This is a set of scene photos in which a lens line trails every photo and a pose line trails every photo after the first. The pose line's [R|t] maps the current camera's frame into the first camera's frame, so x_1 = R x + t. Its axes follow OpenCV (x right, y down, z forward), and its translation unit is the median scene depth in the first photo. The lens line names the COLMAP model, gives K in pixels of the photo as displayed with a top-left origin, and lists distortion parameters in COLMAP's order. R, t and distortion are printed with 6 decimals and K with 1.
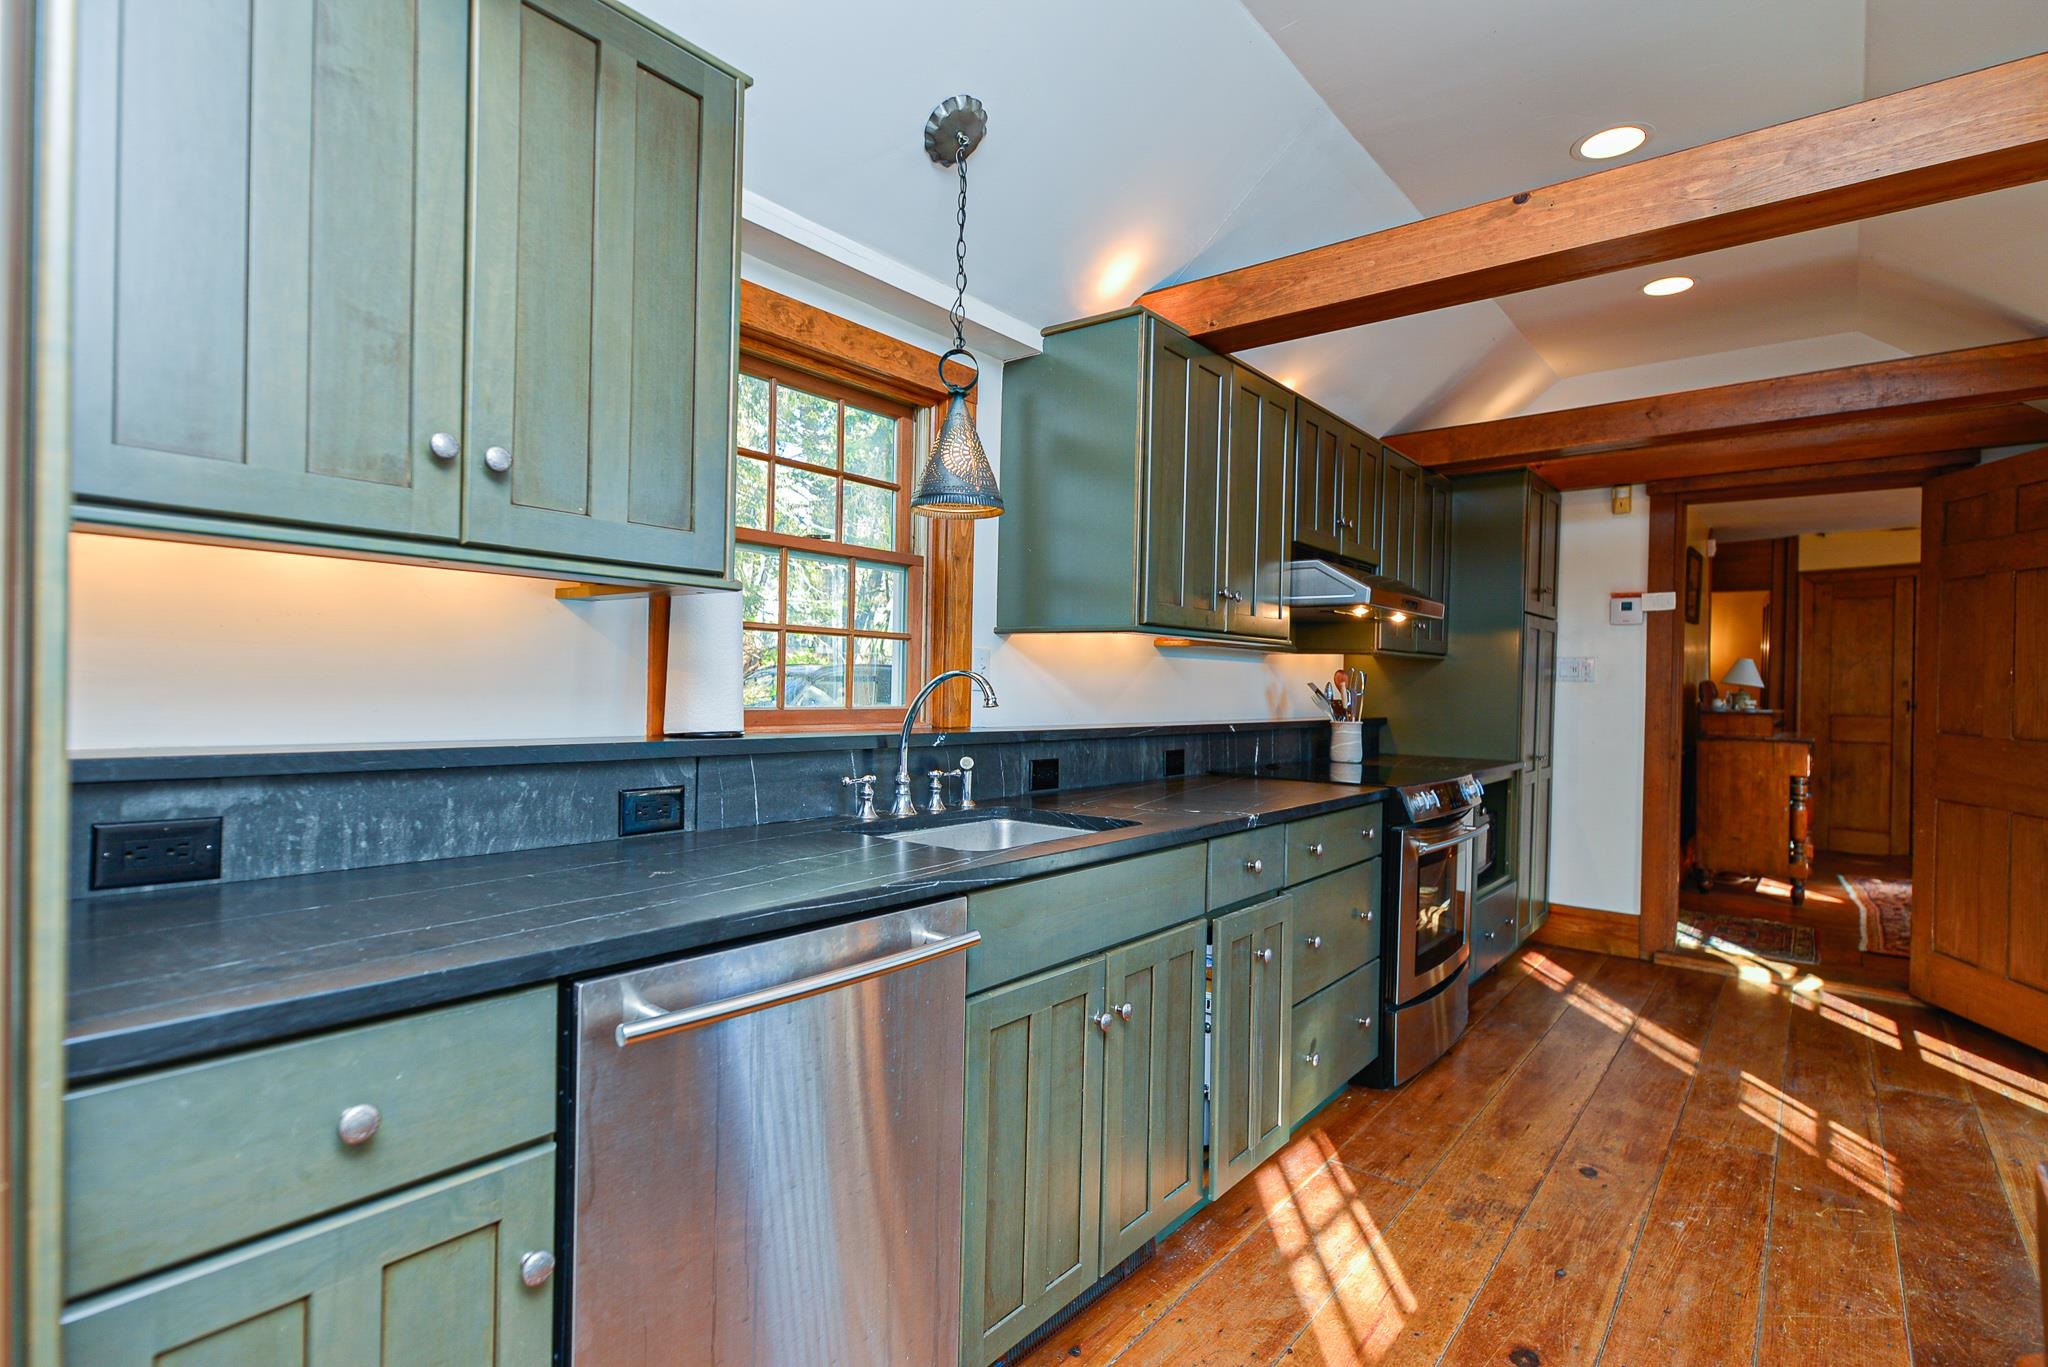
lens RADIAL K [[1002.9, 0, 1034.9], [0, 1002.9, 691.5], [0, 0, 1]] dist [0.010168, -0.002707]
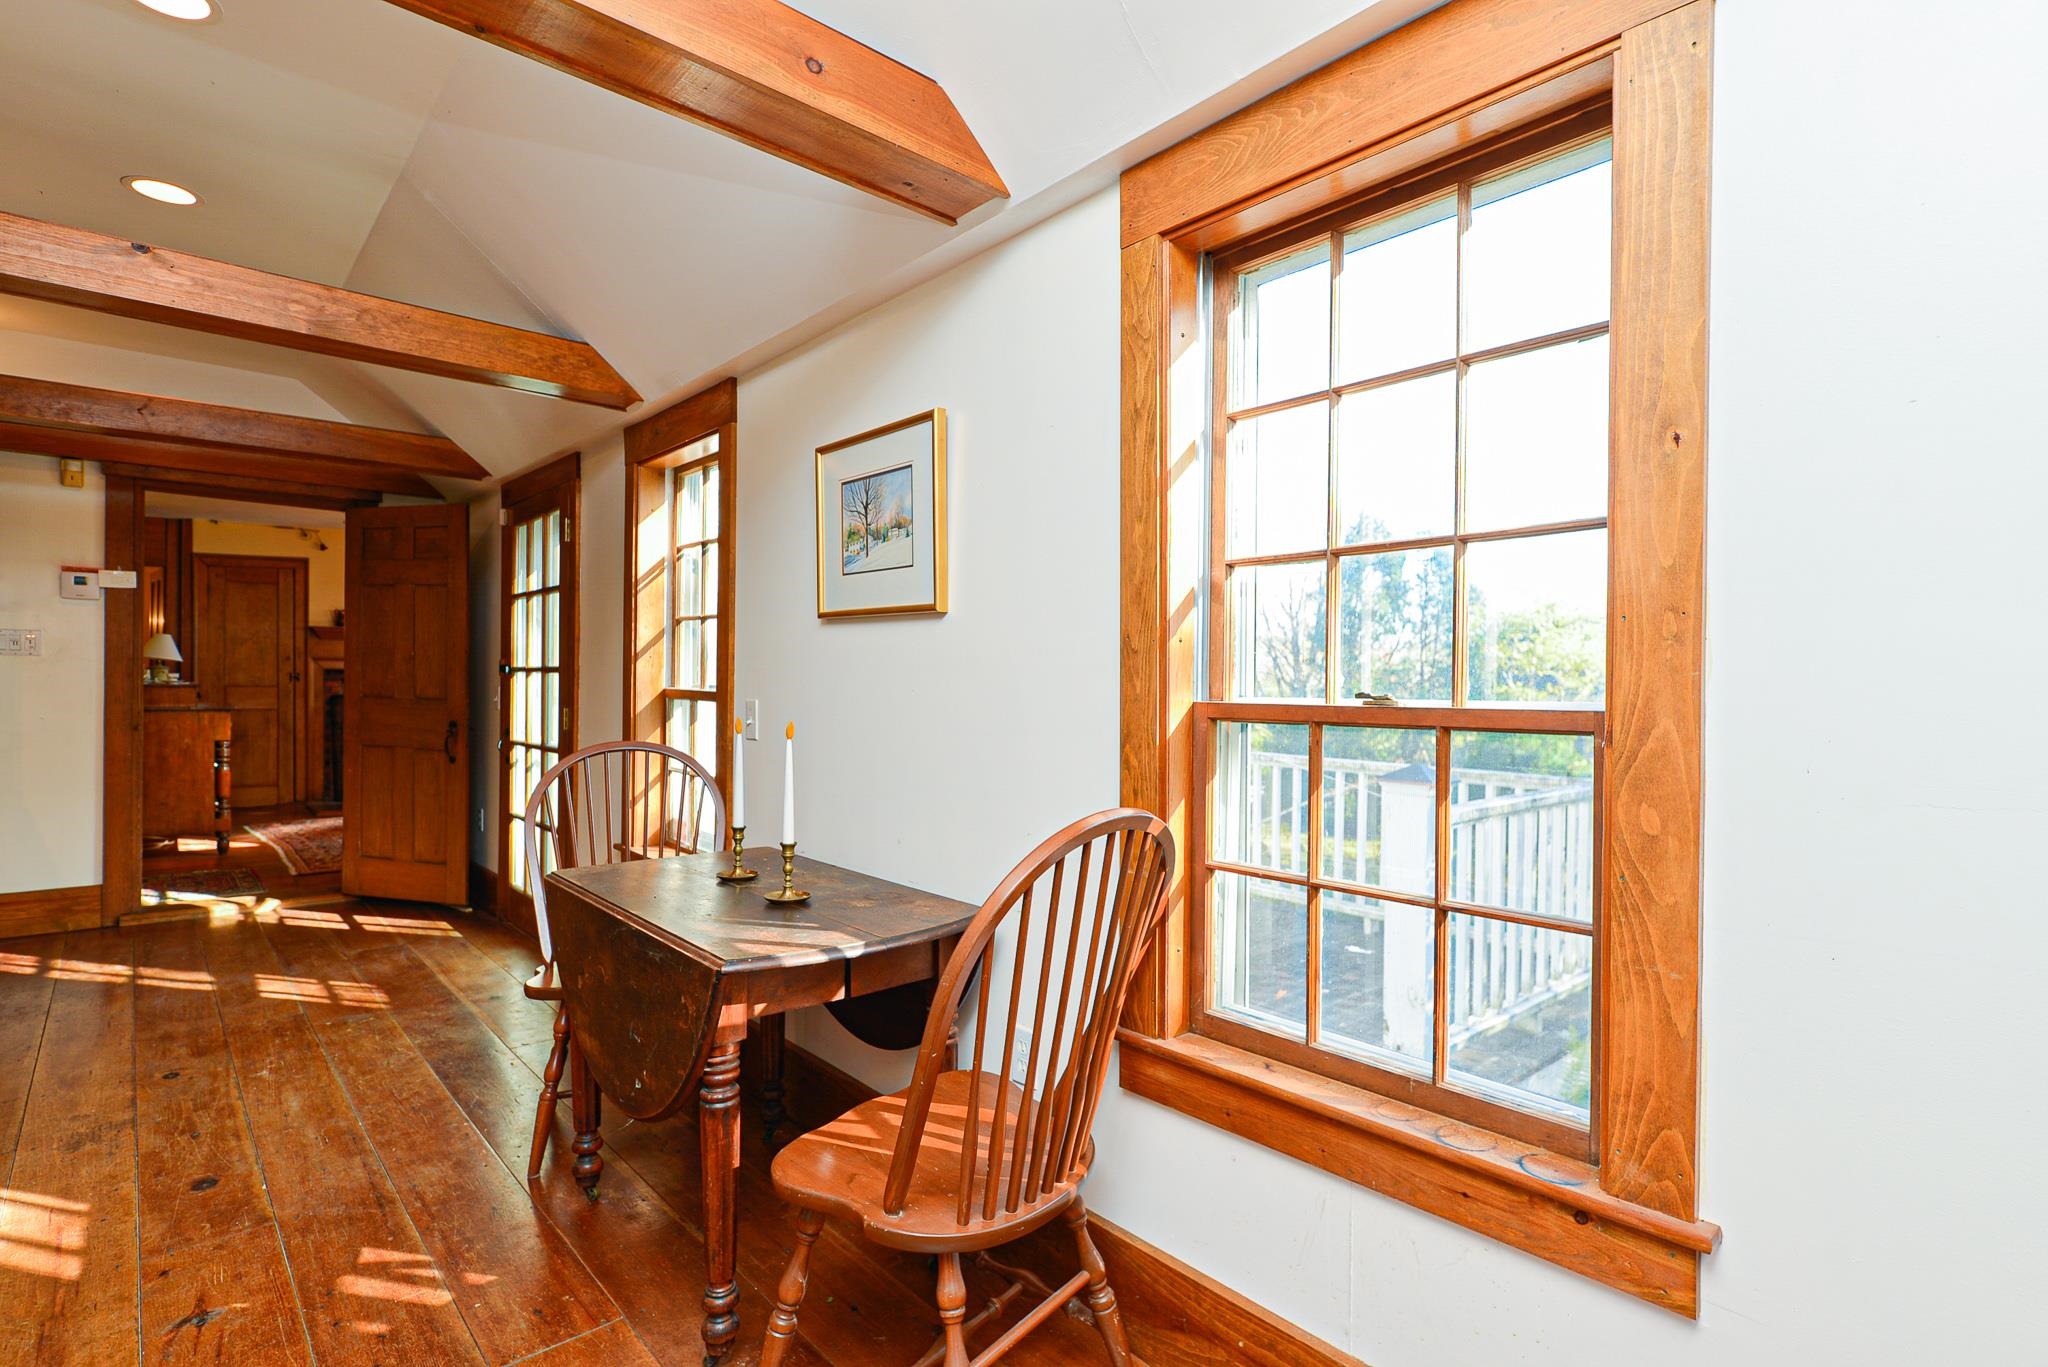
lens RADIAL K [[1002.9, 0, 1025.6], [0, 1002.9, 688.2], [0, 0, 1]] dist [0.010168, -0.002707]
pose [[0.179809, -0.022088, 0.983454, -0.291521], [-0.002572, 0.999734, 0.022923, -0.003942], [-0.983698, -0.006651, 0.179704, -0.132716]]
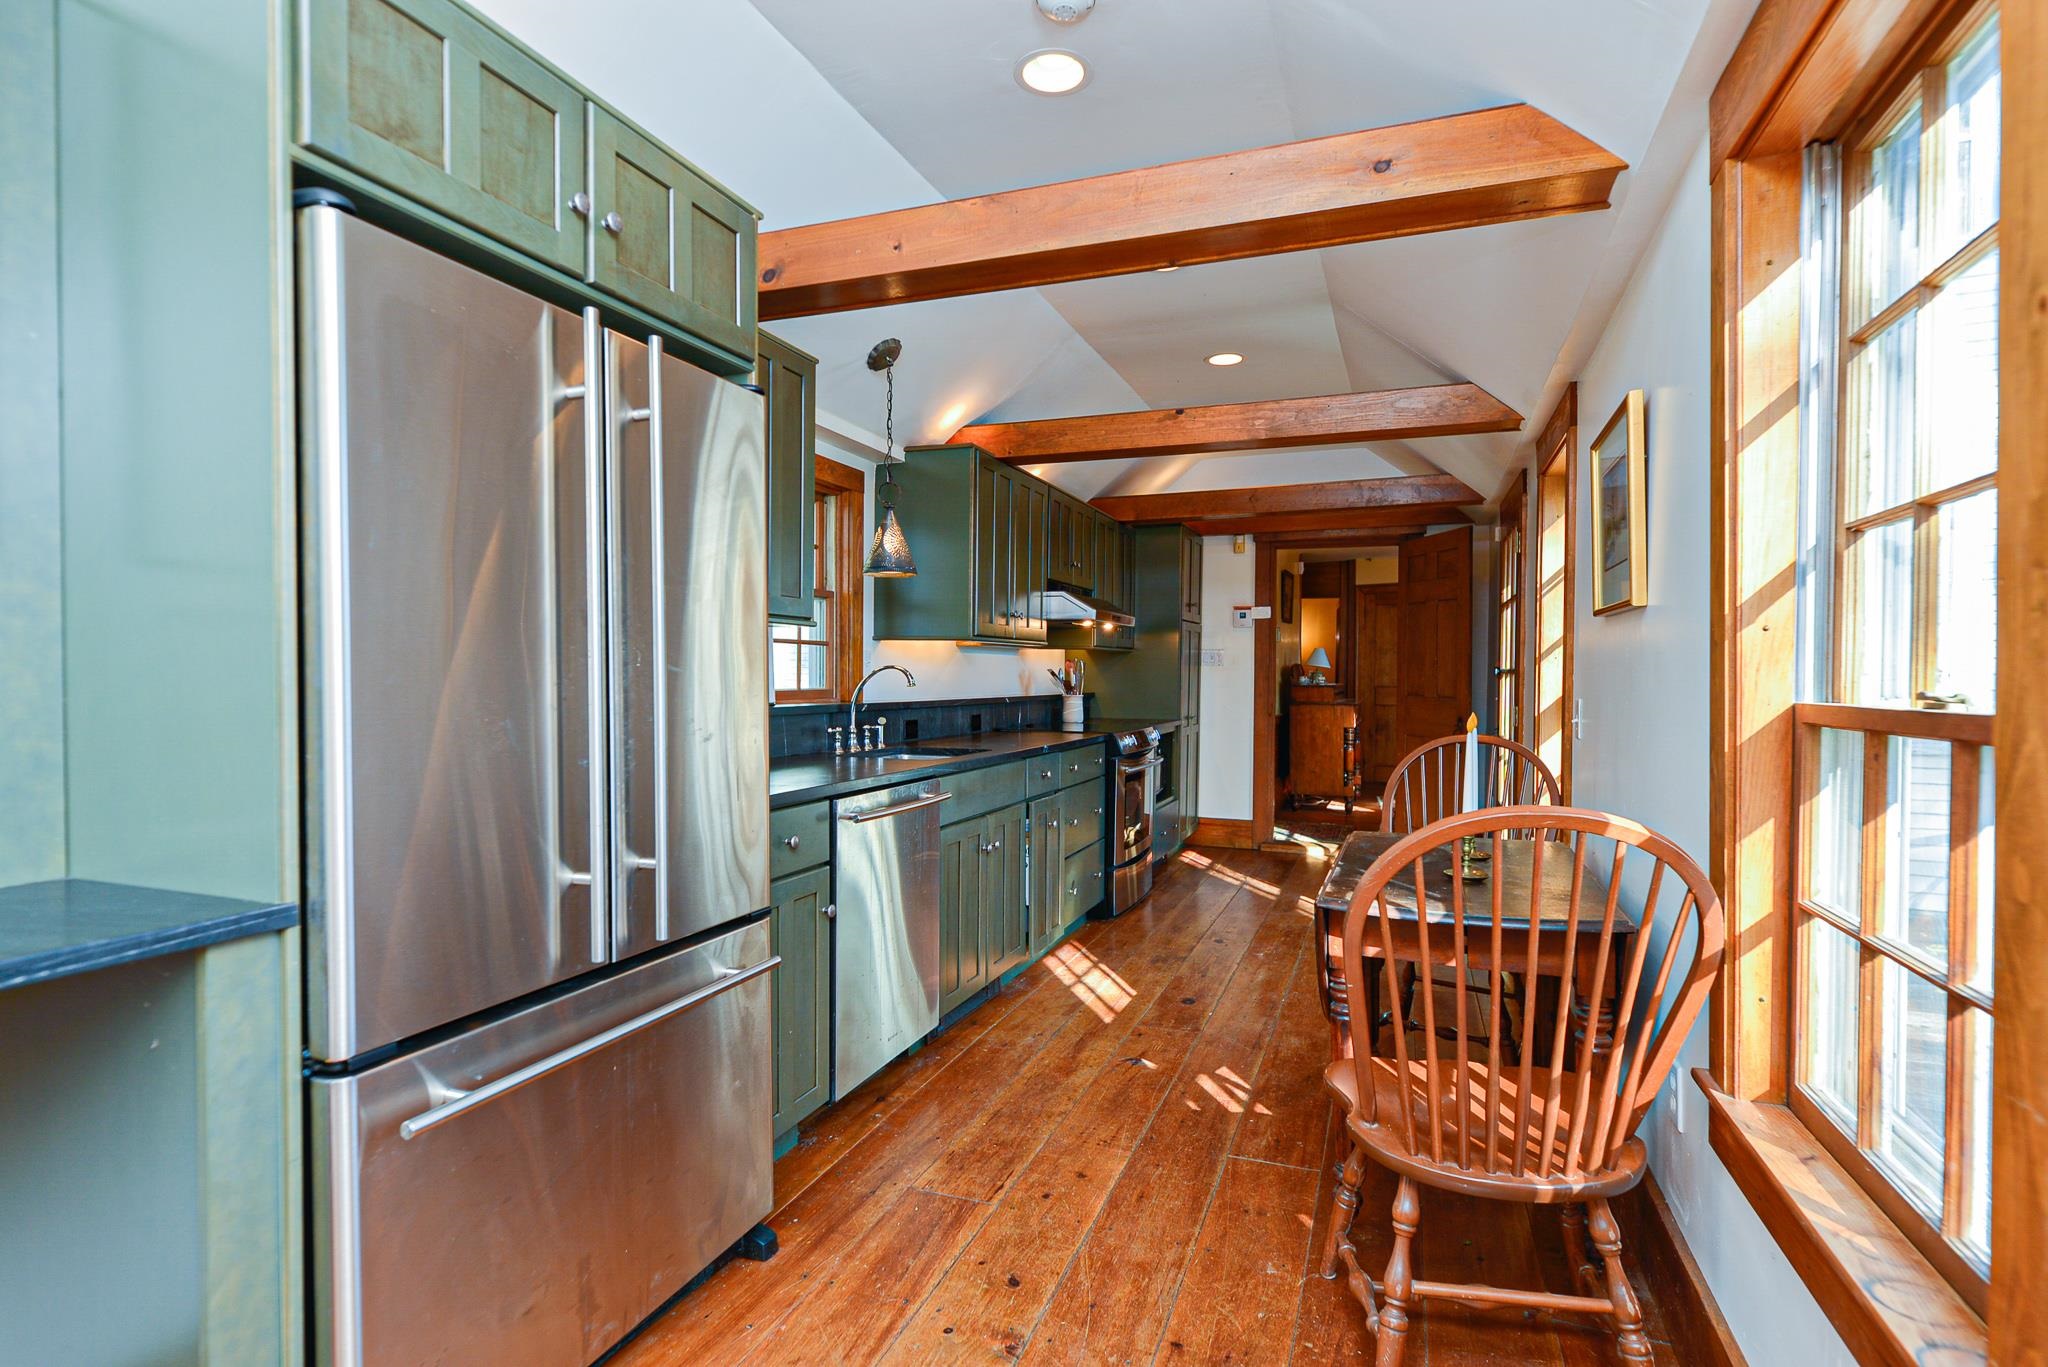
lens RADIAL K [[1002.9, 0, 1029.3], [0, 1002.9, 688.8], [0, 0, 1]] dist [0.010168, -0.002707]
pose [[0.953396, -0.016068, 0.301294, -0.208708], [0.012163, 0.999816, 0.014833, -0.001806], [-0.301476, -0.010477, 0.953416, -0.412395]]
